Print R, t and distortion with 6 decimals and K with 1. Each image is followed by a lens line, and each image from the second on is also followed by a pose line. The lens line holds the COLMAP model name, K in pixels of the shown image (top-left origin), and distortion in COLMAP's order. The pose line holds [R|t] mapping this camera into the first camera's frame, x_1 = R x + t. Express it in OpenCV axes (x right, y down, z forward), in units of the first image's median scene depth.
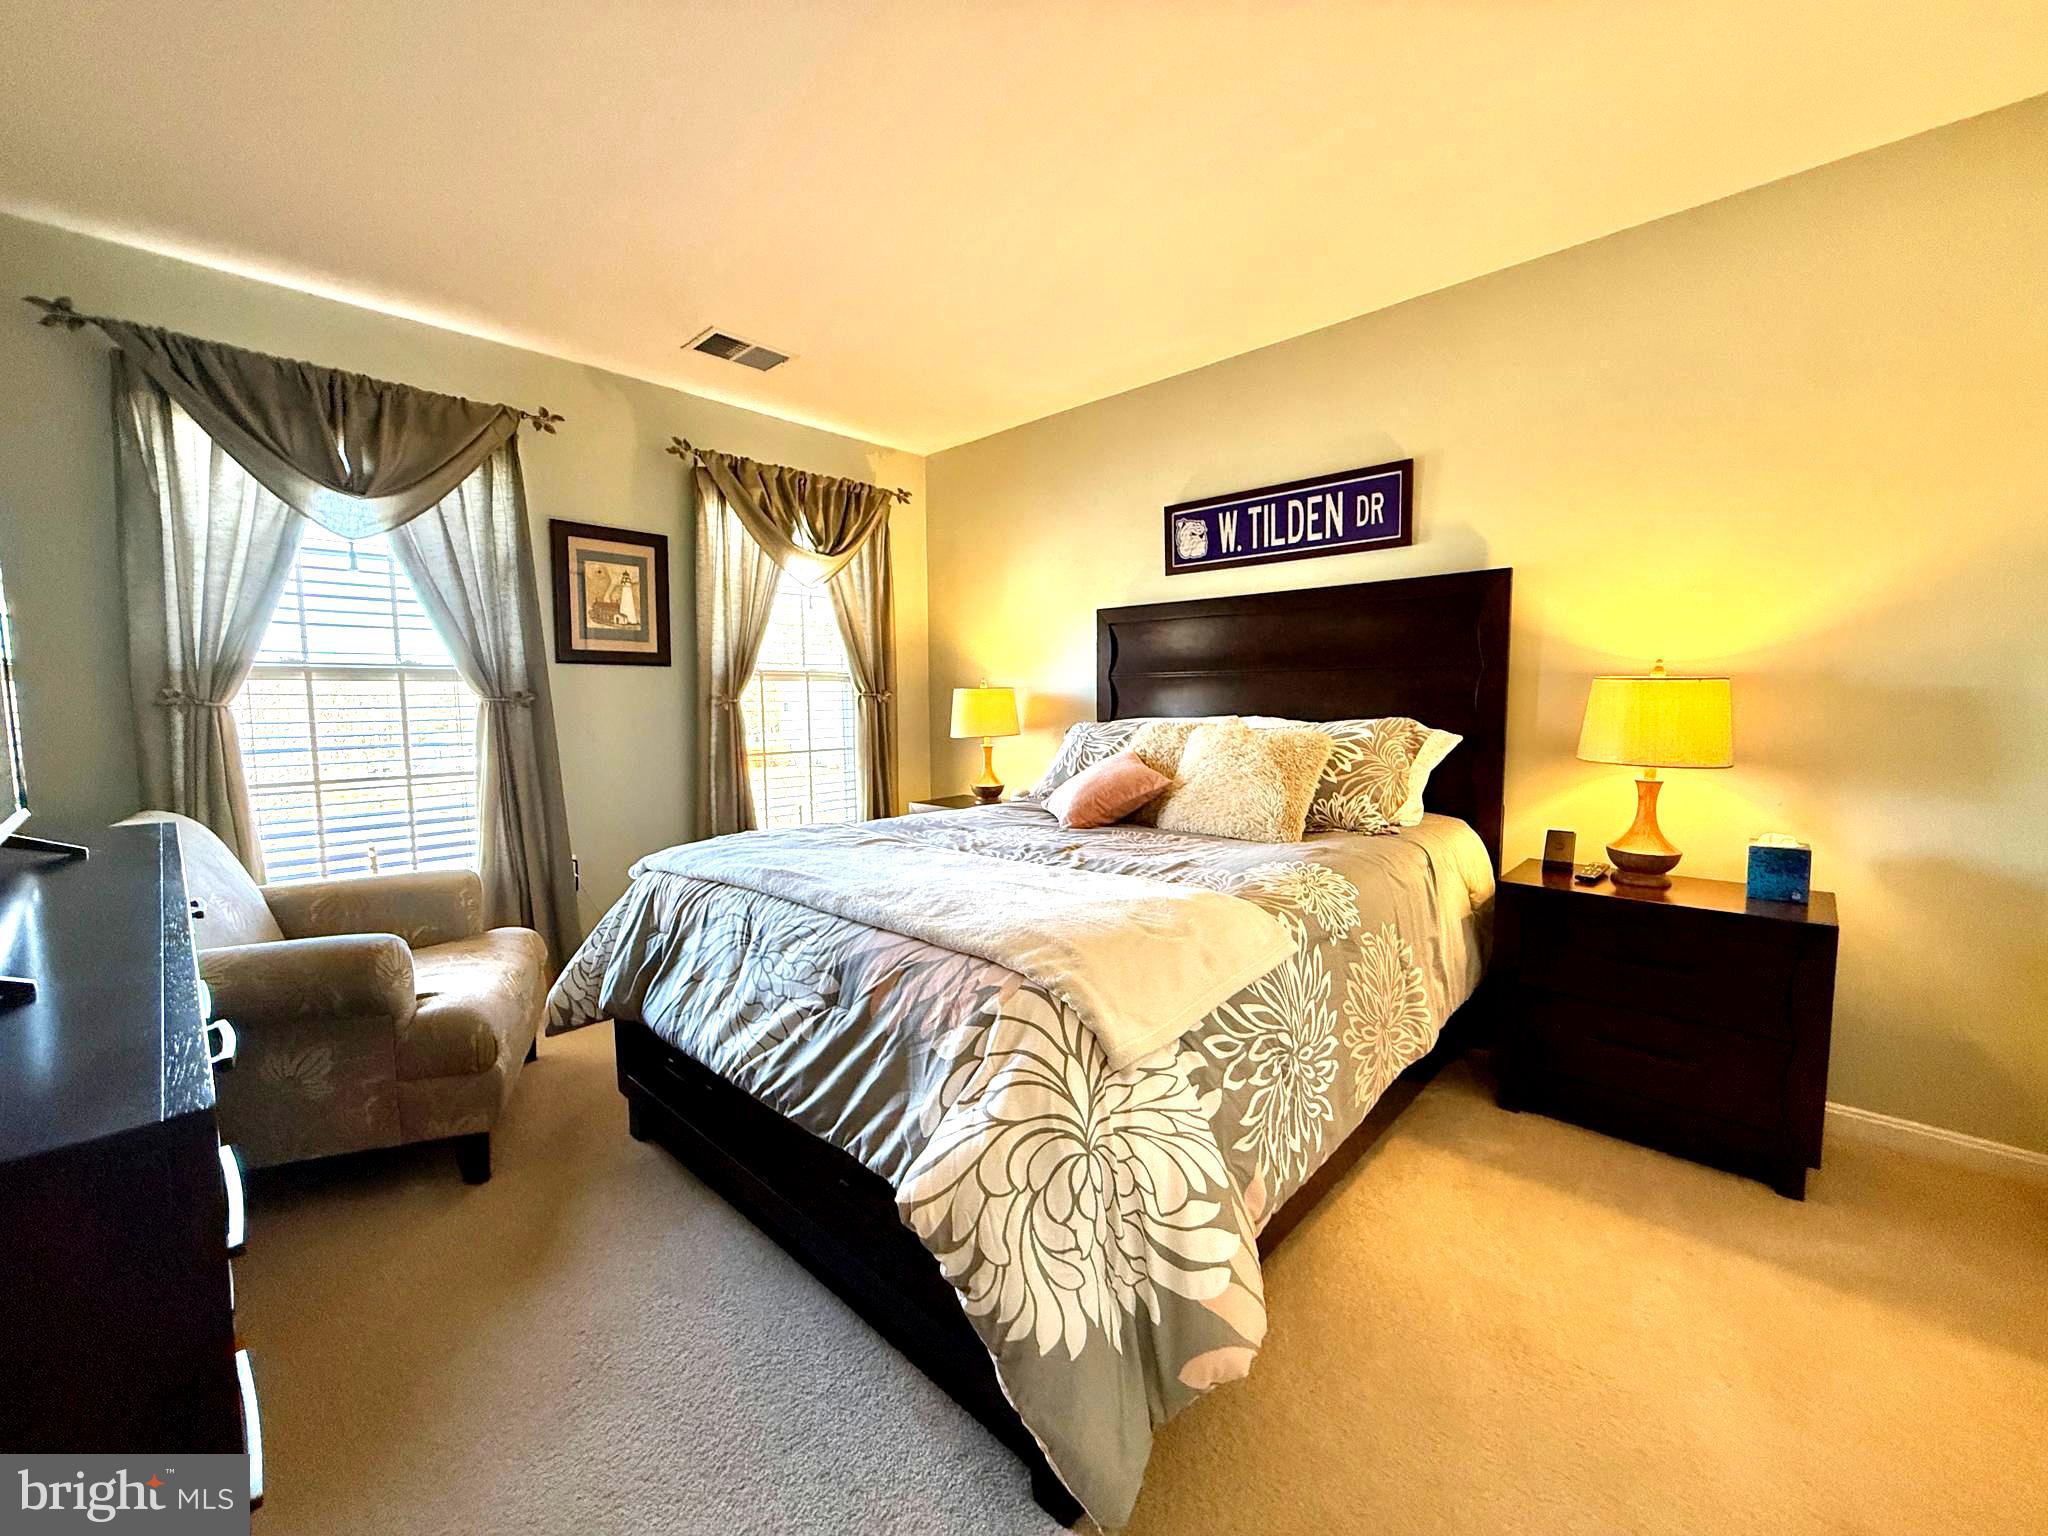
lens RADIAL K [[821.9, 0, 1012.5], [0, 821.9, 767.1], [0, 0, 1]] dist [0.011209, -0.000445]
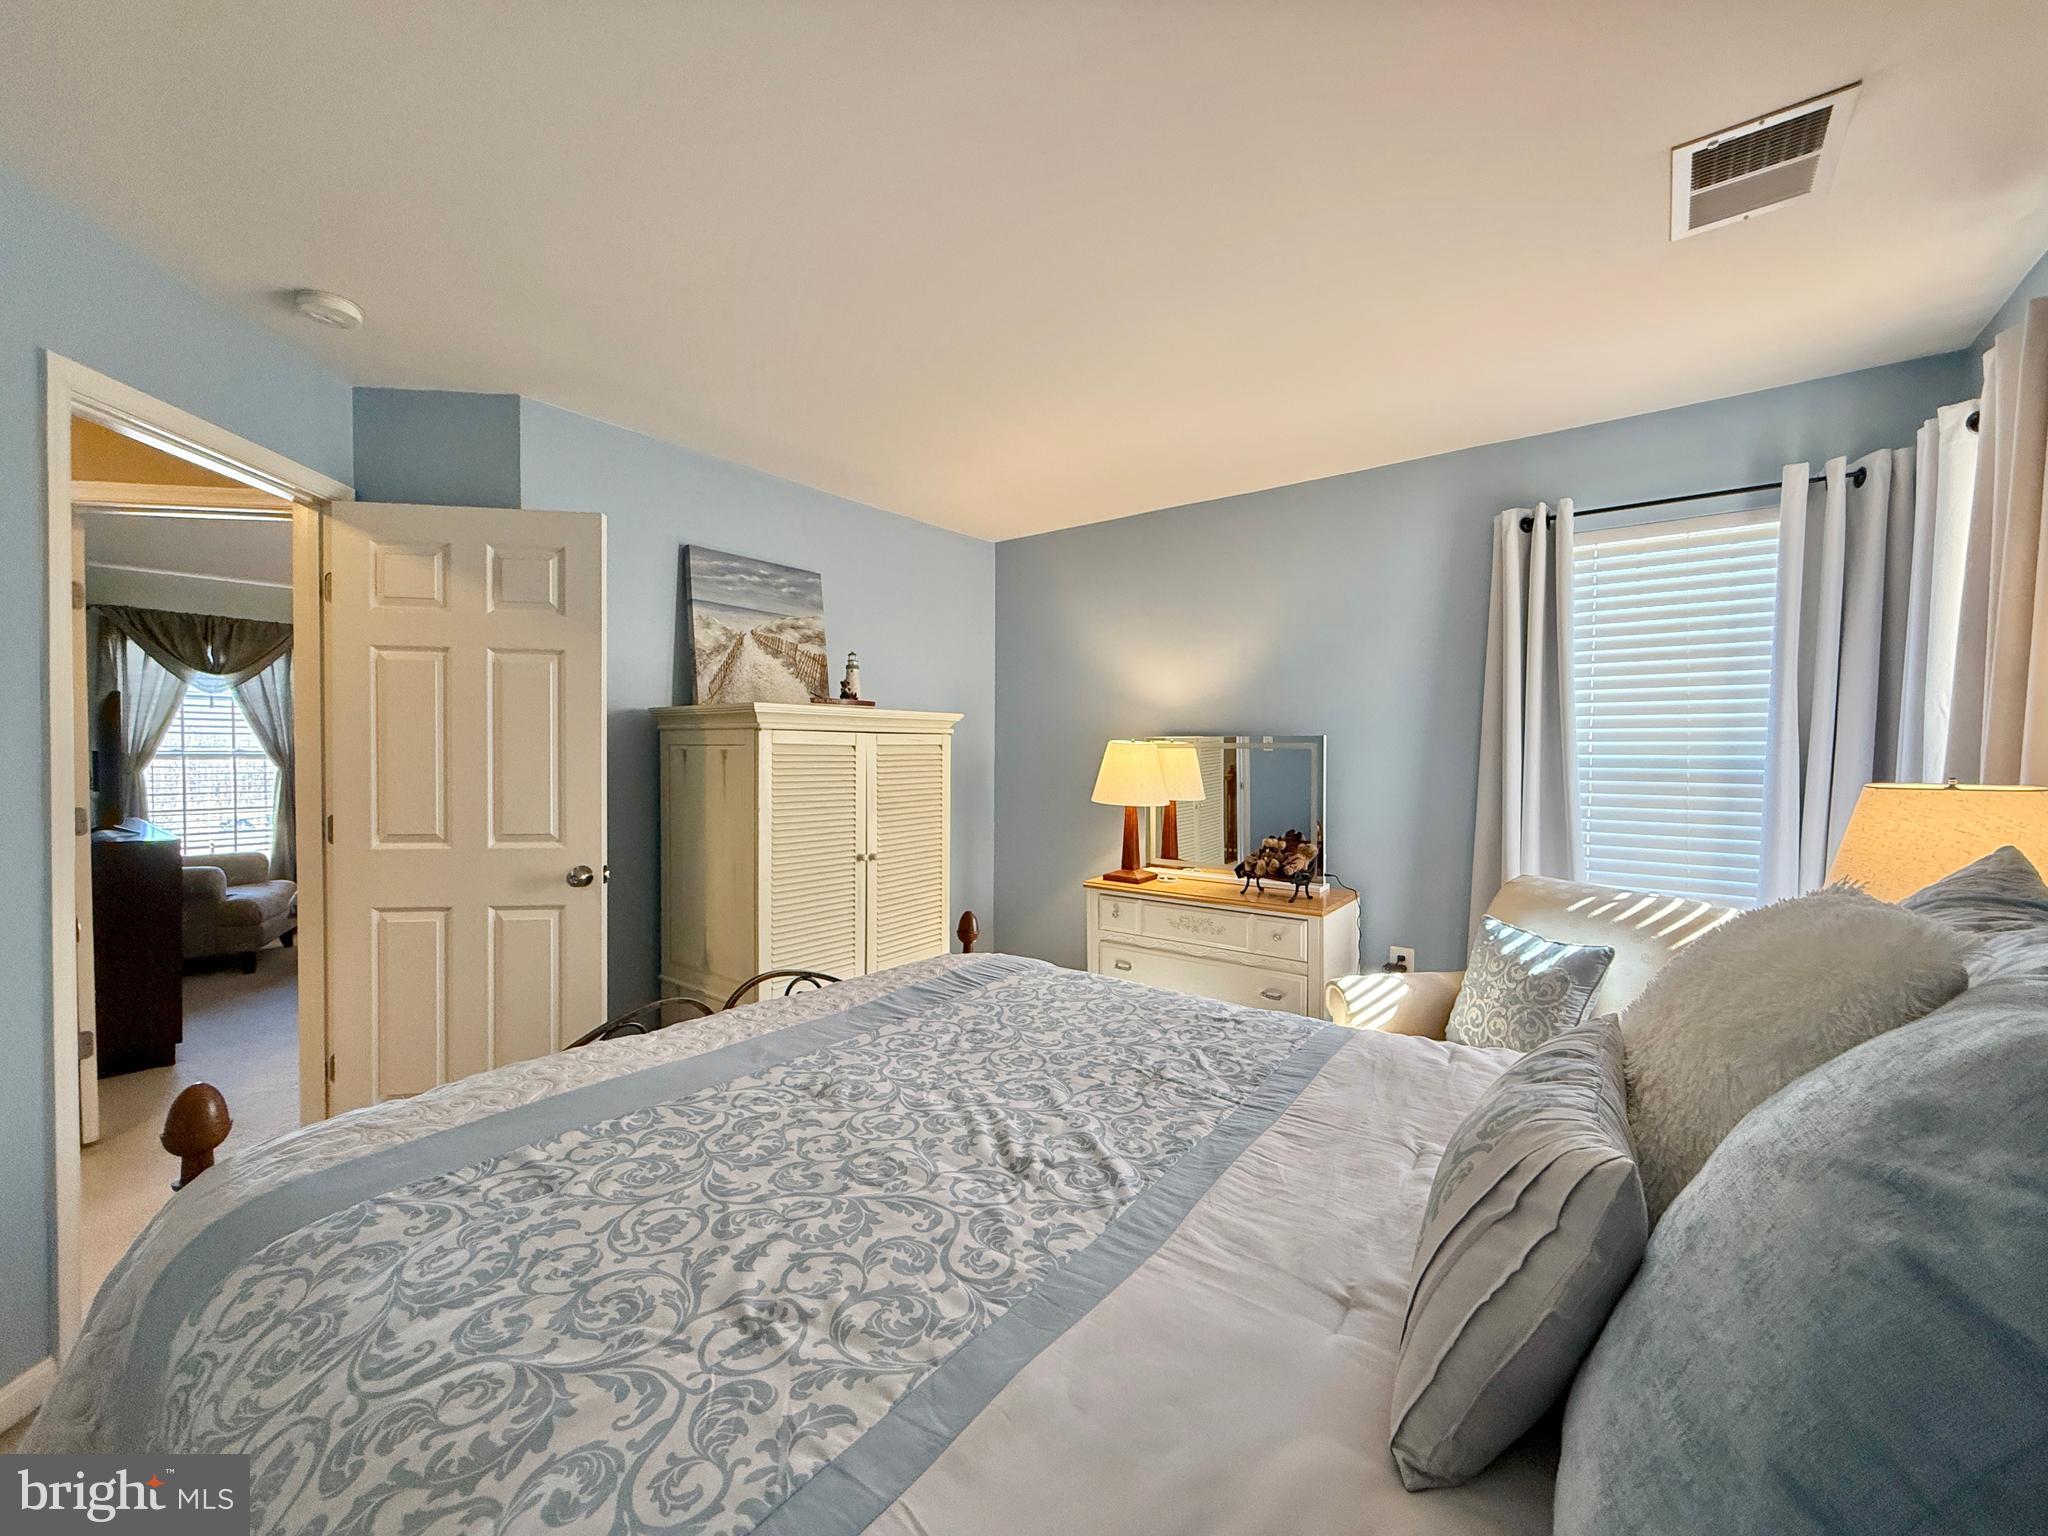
lens RADIAL K [[821.9, 0, 1026.7], [0, 821.9, 757.1], [0, 0, 1]] dist [0.011209, -0.000445]
pose [[0.995250, -0.003985, 0.097275, 1.096535], [0.012004, 0.996561, -0.081983, 0.089788], [-0.096614, 0.082761, 0.991875, -1.327766]]
